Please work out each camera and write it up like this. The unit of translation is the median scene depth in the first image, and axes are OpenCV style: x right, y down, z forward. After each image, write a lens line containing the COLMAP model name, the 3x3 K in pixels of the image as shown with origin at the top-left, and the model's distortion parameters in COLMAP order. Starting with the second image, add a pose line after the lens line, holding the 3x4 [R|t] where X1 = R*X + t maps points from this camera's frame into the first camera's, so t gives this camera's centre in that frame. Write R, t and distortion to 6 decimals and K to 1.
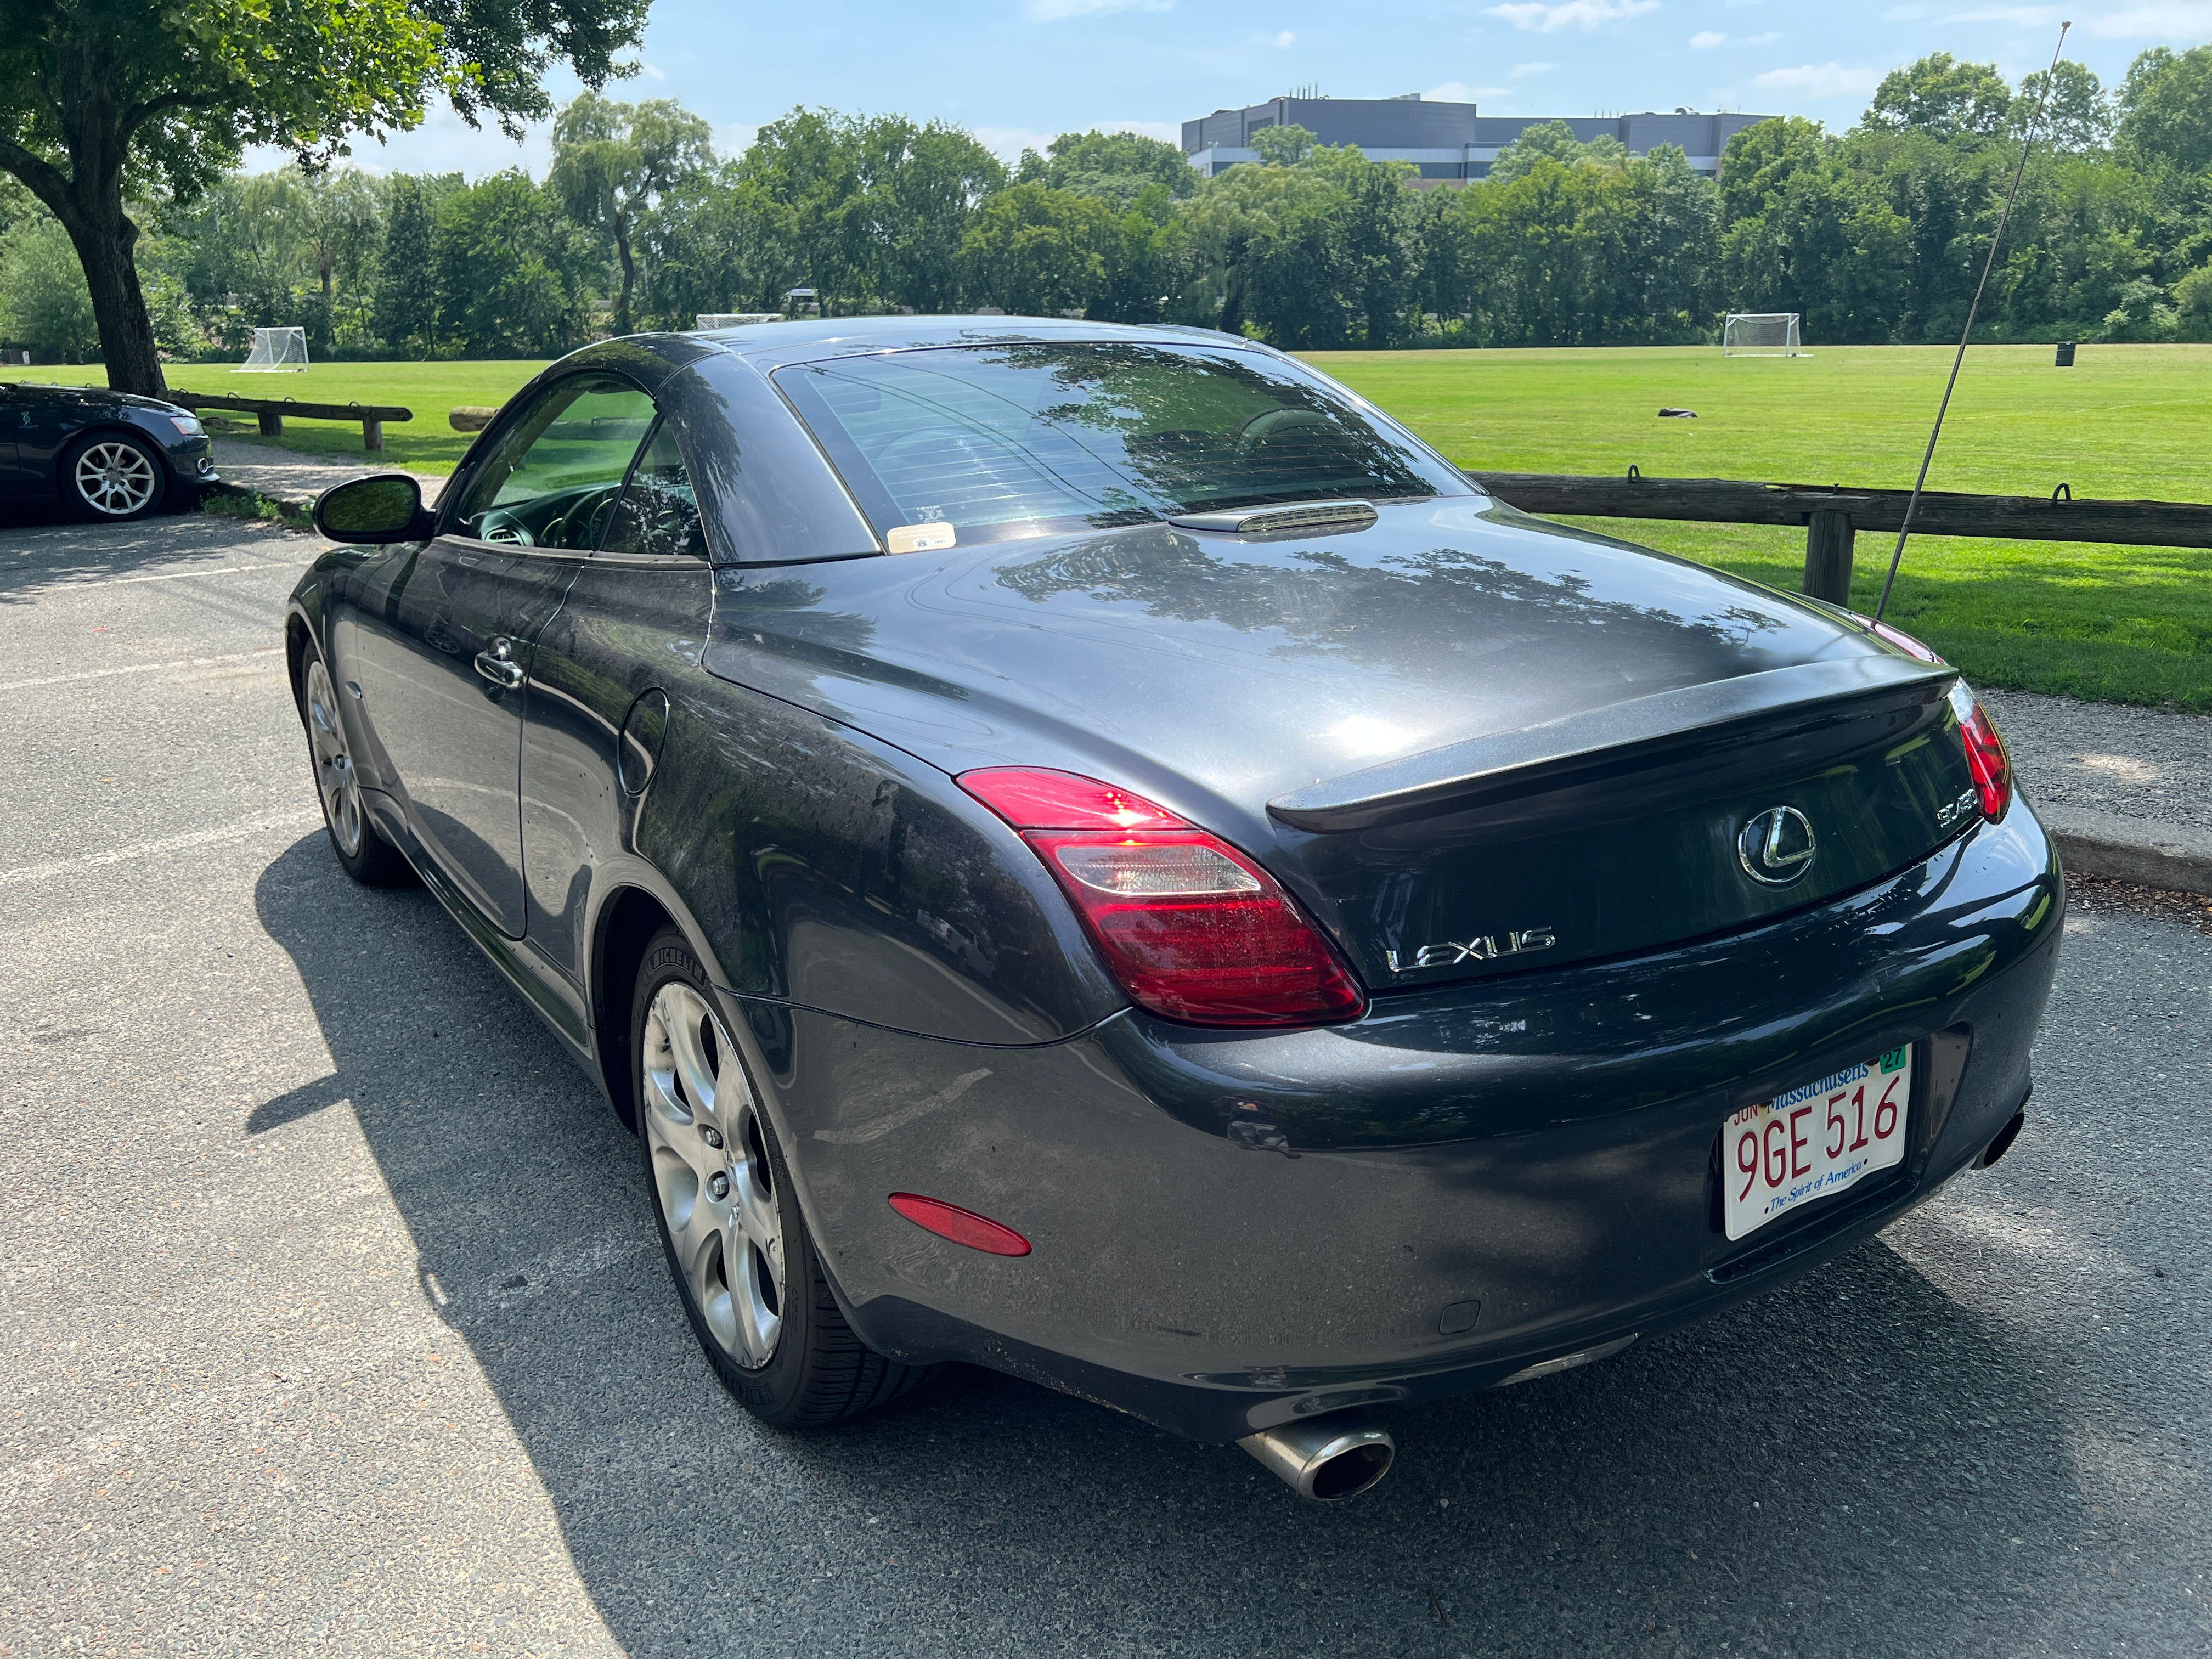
lens RADIAL K [[1663.7, 0, 1126.5], [0, 1663.7, 815.3], [0, 0, 1]] dist [0.043092, -0.049495]
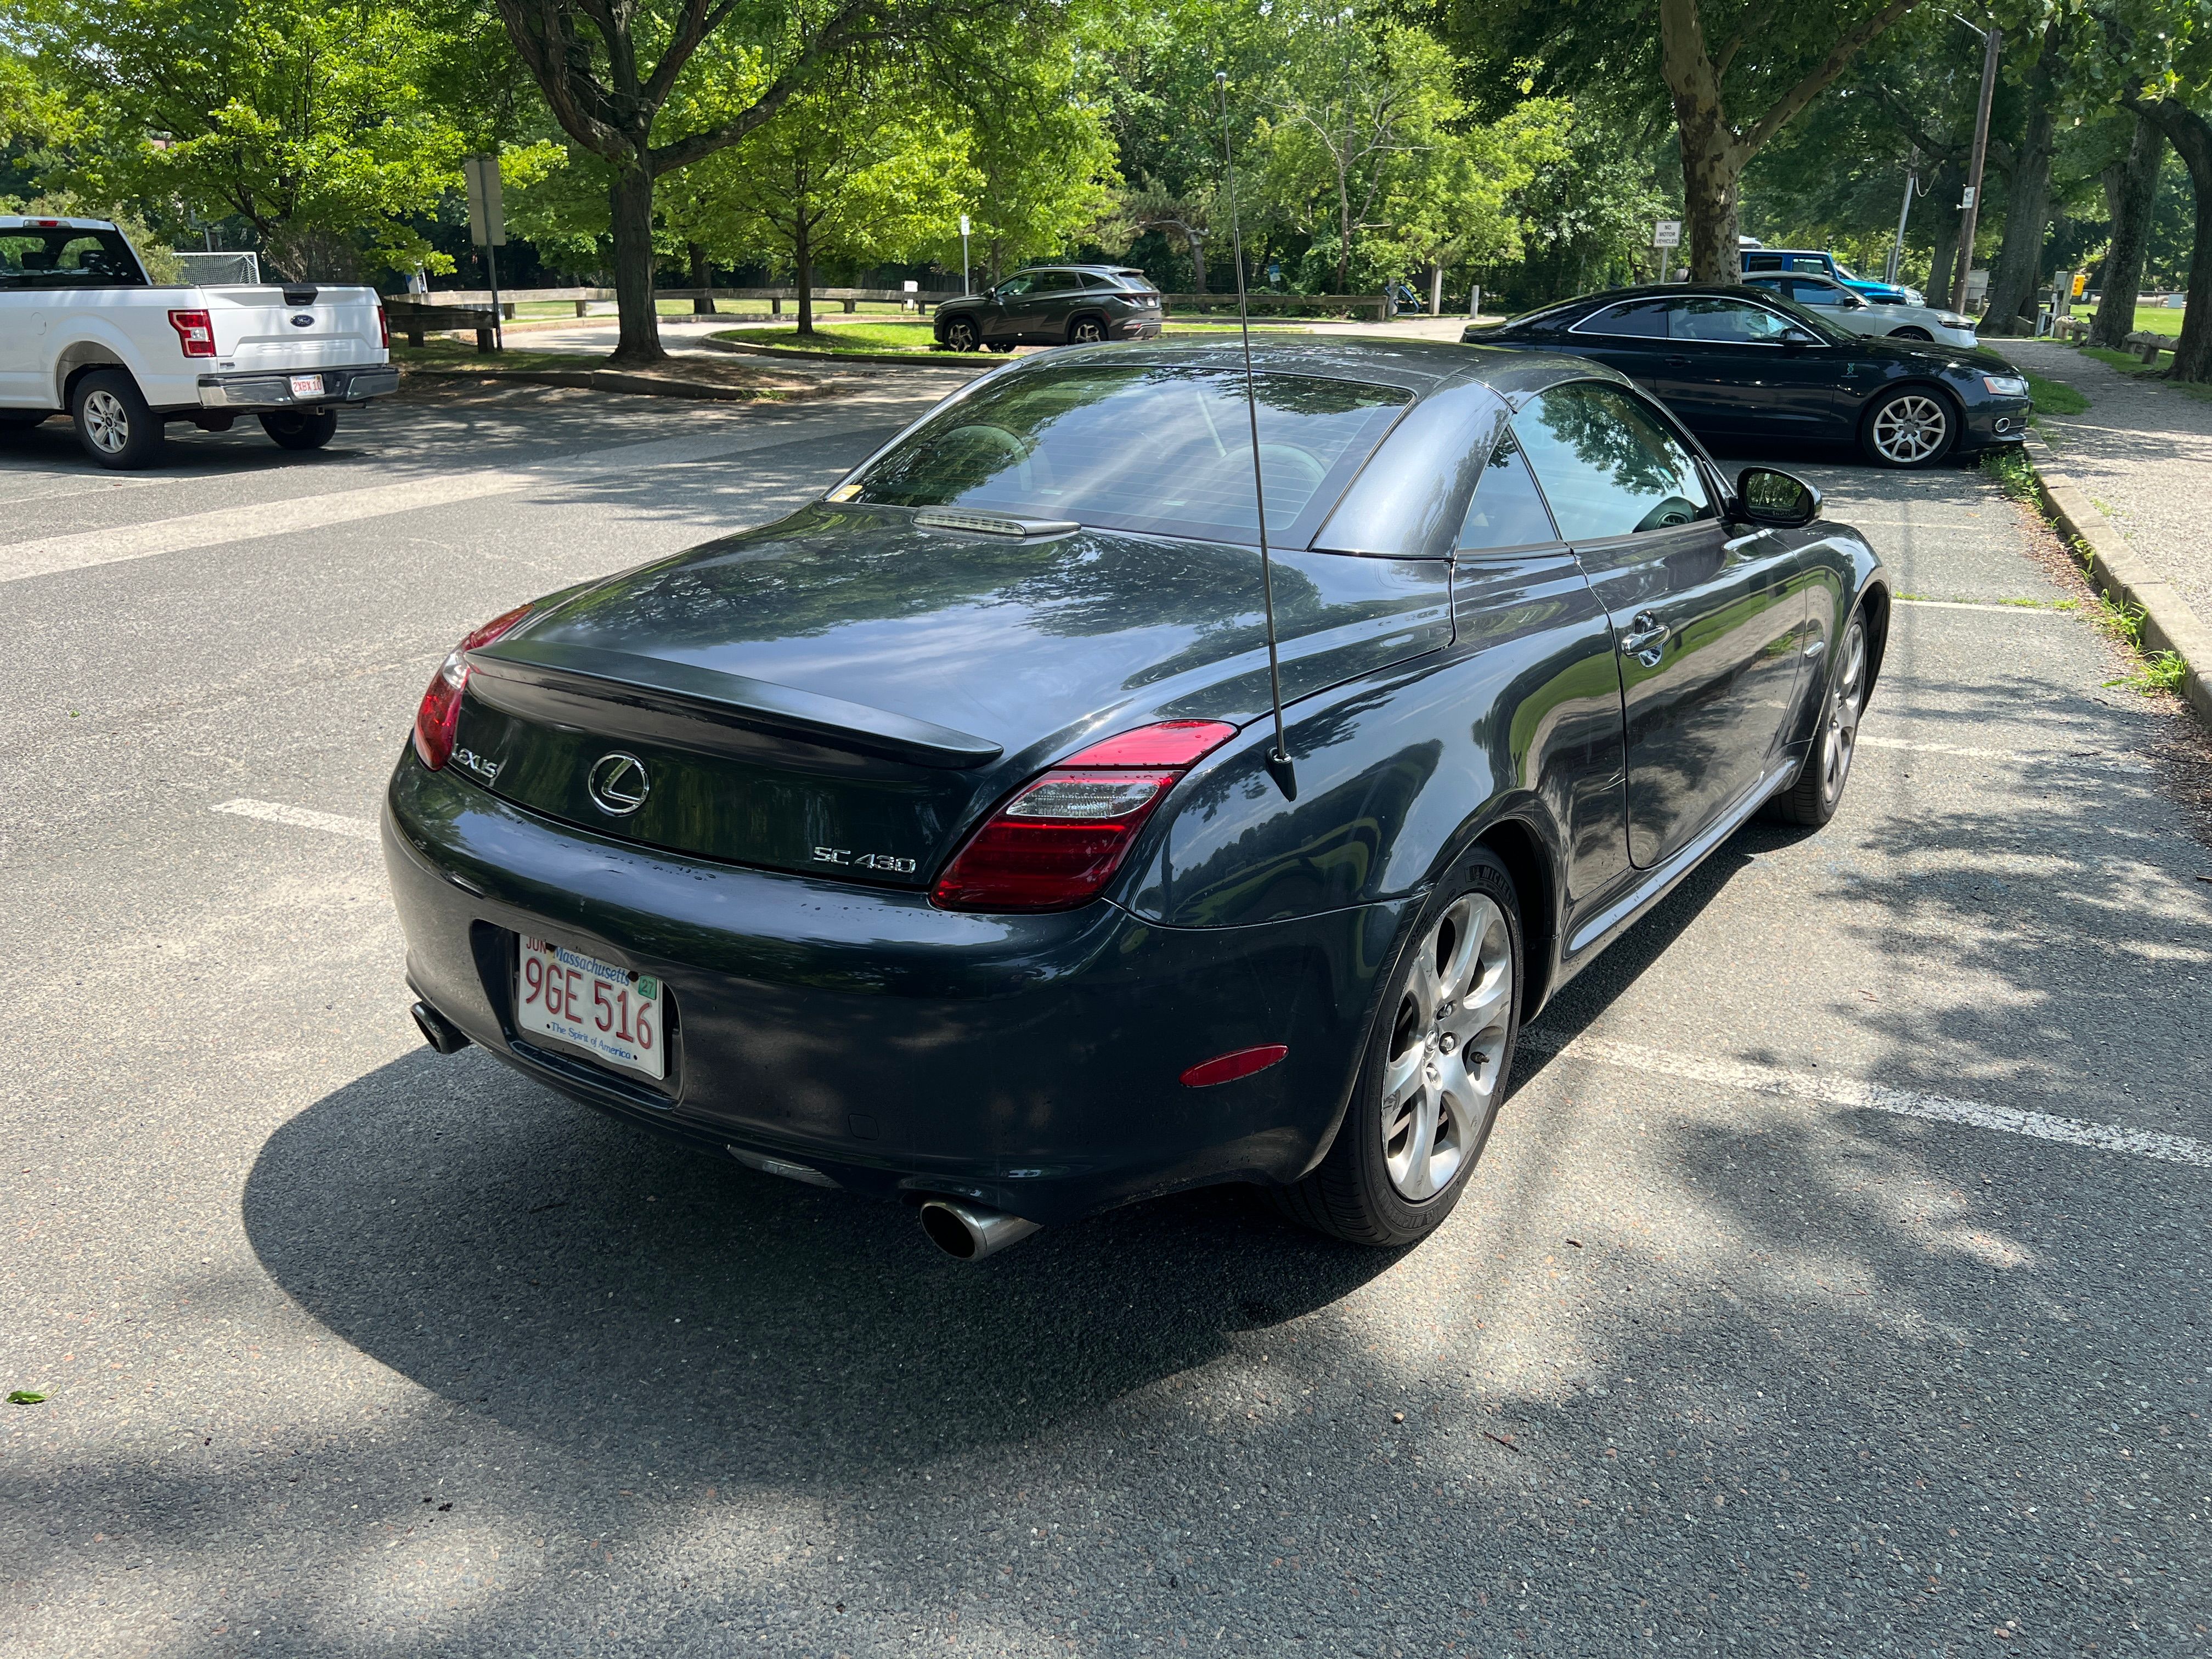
lens RADIAL K [[1663.7, 0, 1097.8], [0, 1663.7, 813.6], [0, 0, 1]] dist [0.043092, -0.049495]
pose [[0.372732, 0.301645, -0.877543, 1.324534], [-0.275386, 0.939043, 0.205816, -0.262198], [0.886134, 0.164948, 0.433081, 0.599145]]
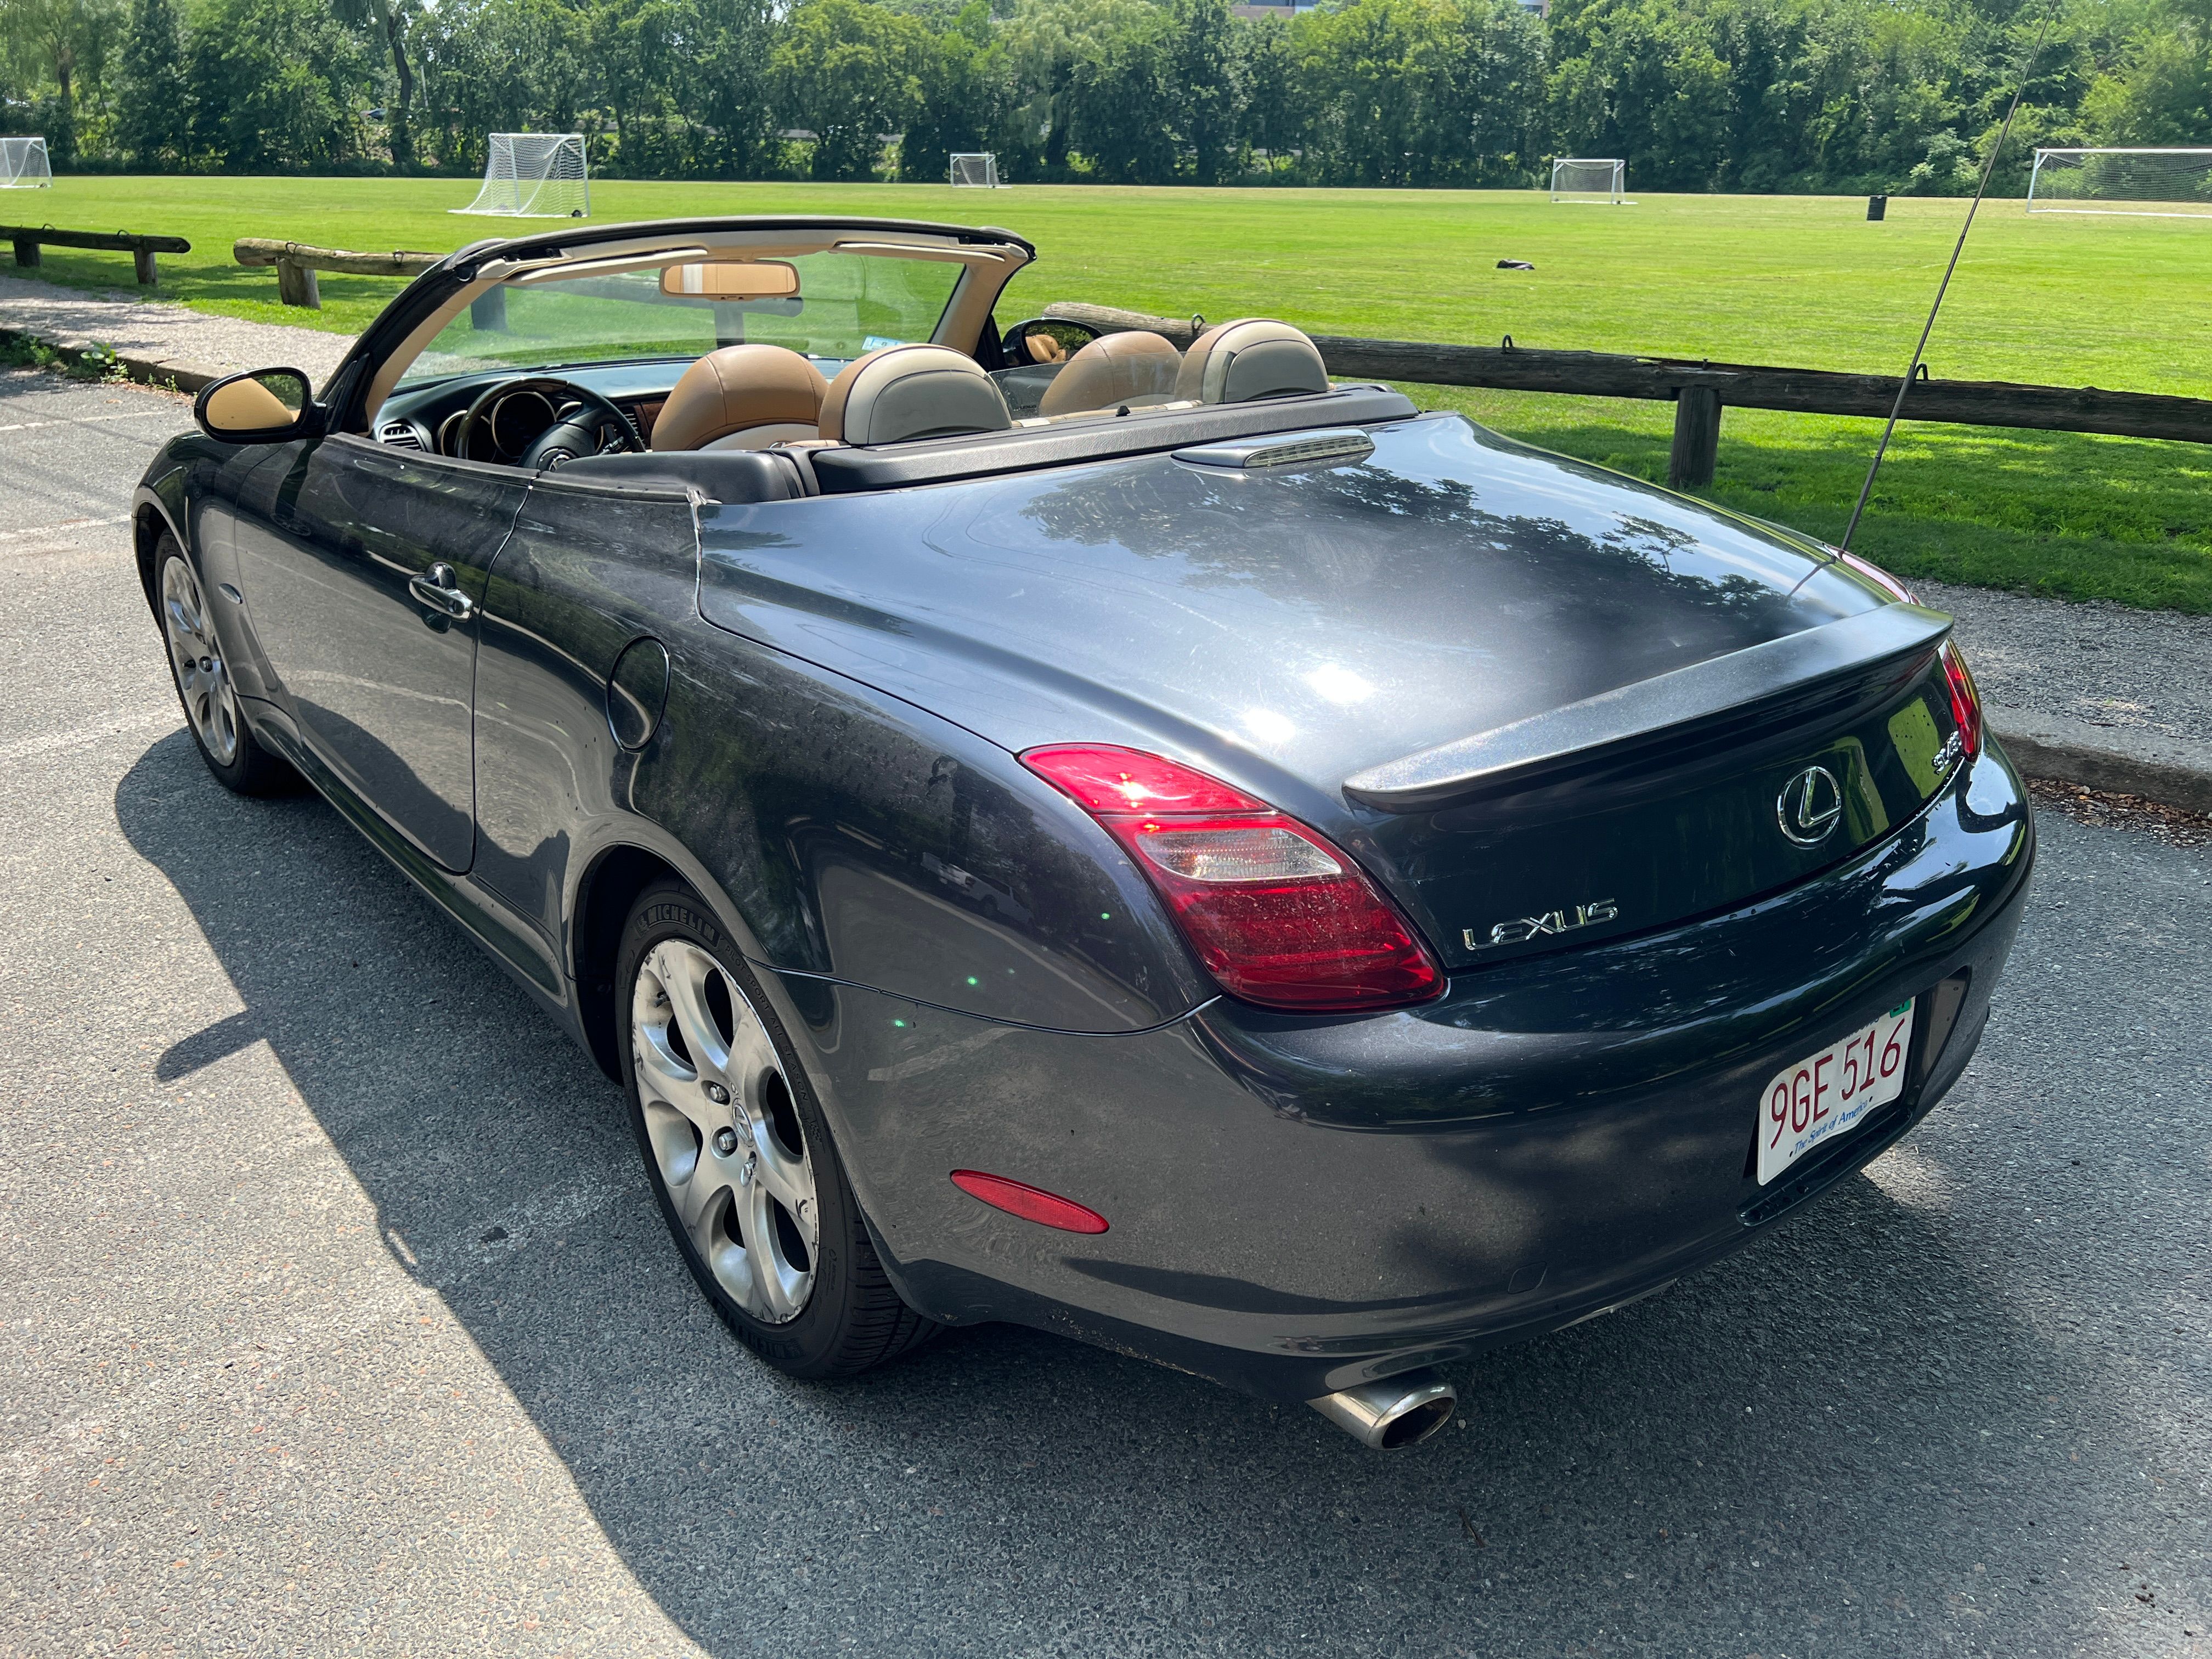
lens RADIAL K [[1663.7, 0, 1129.3], [0, 1663.7, 819.6], [0, 0, 1]] dist [0.043092, -0.049495]
pose [[0.994681, -0.017334, 0.101536, -0.102772], [0.007903, 0.995676, 0.092553, -0.055909], [-0.102701, -0.091259, 0.990517, 0.018155]]
